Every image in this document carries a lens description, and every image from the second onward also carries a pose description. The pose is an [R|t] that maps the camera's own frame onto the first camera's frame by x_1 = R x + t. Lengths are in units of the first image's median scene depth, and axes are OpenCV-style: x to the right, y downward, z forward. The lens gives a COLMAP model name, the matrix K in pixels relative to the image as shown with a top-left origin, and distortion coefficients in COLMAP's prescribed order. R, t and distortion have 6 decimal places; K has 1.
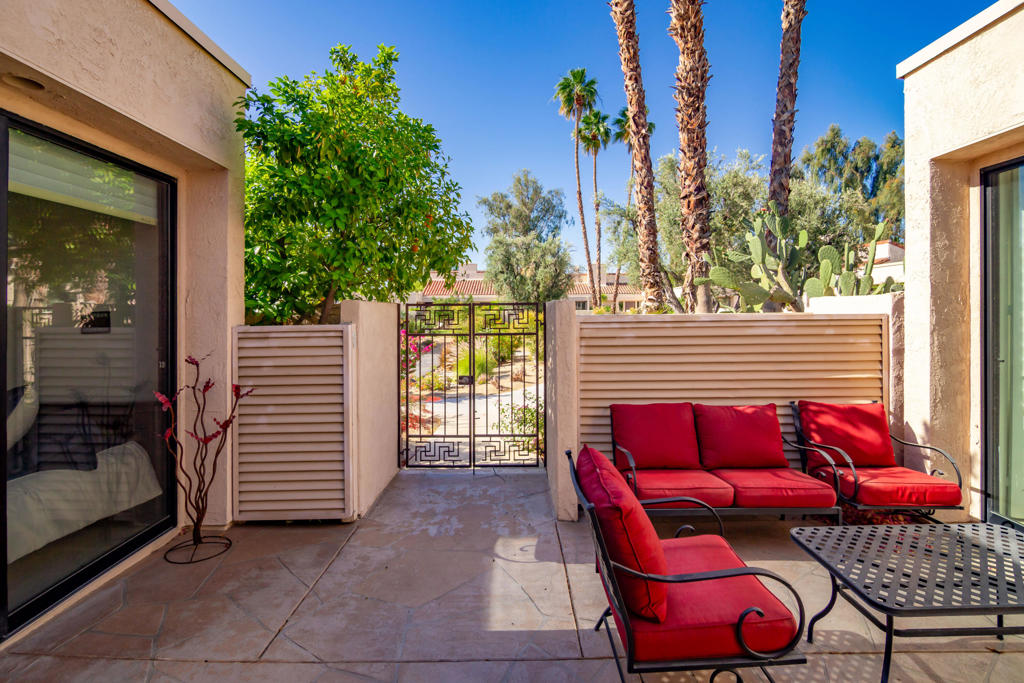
lens RADIAL K [[471.7, 0, 520.0], [0, 471.7, 309.9], [0, 0, 1]] dist [-0.000153, -0.003531]
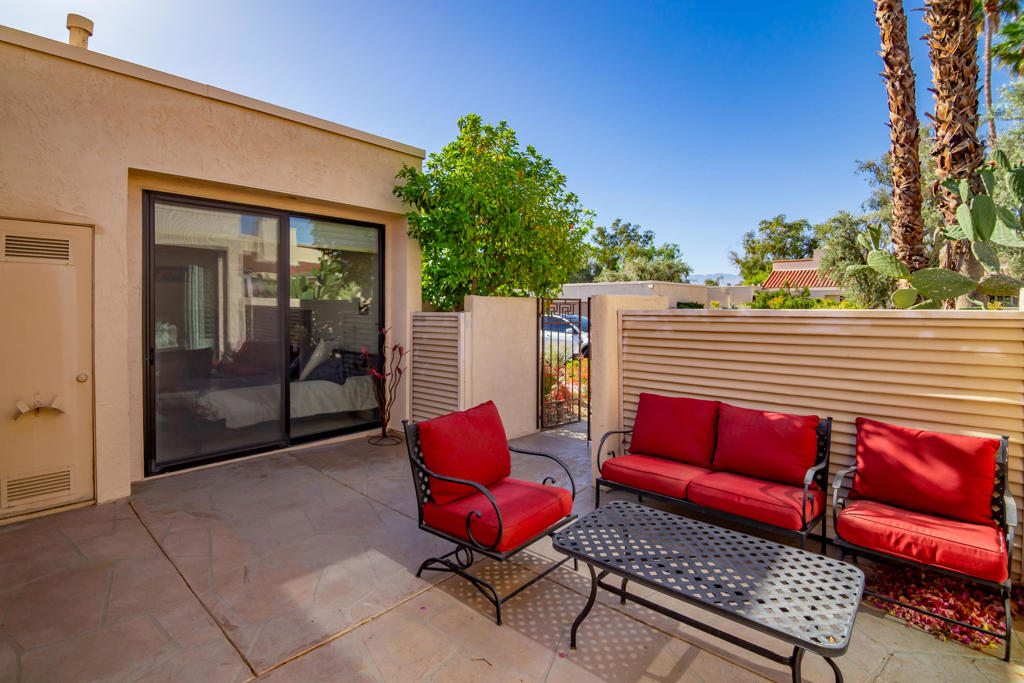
lens RADIAL K [[471.7, 0, 506.4], [0, 471.7, 317.1], [0, 0, 1]] dist [-0.000153, -0.003531]
pose [[0.756481, 0.025963, -0.653500, 0.660878], [-0.006346, 0.999456, 0.032361, -0.002541], [0.653984, -0.020334, 0.756235, -0.008783]]
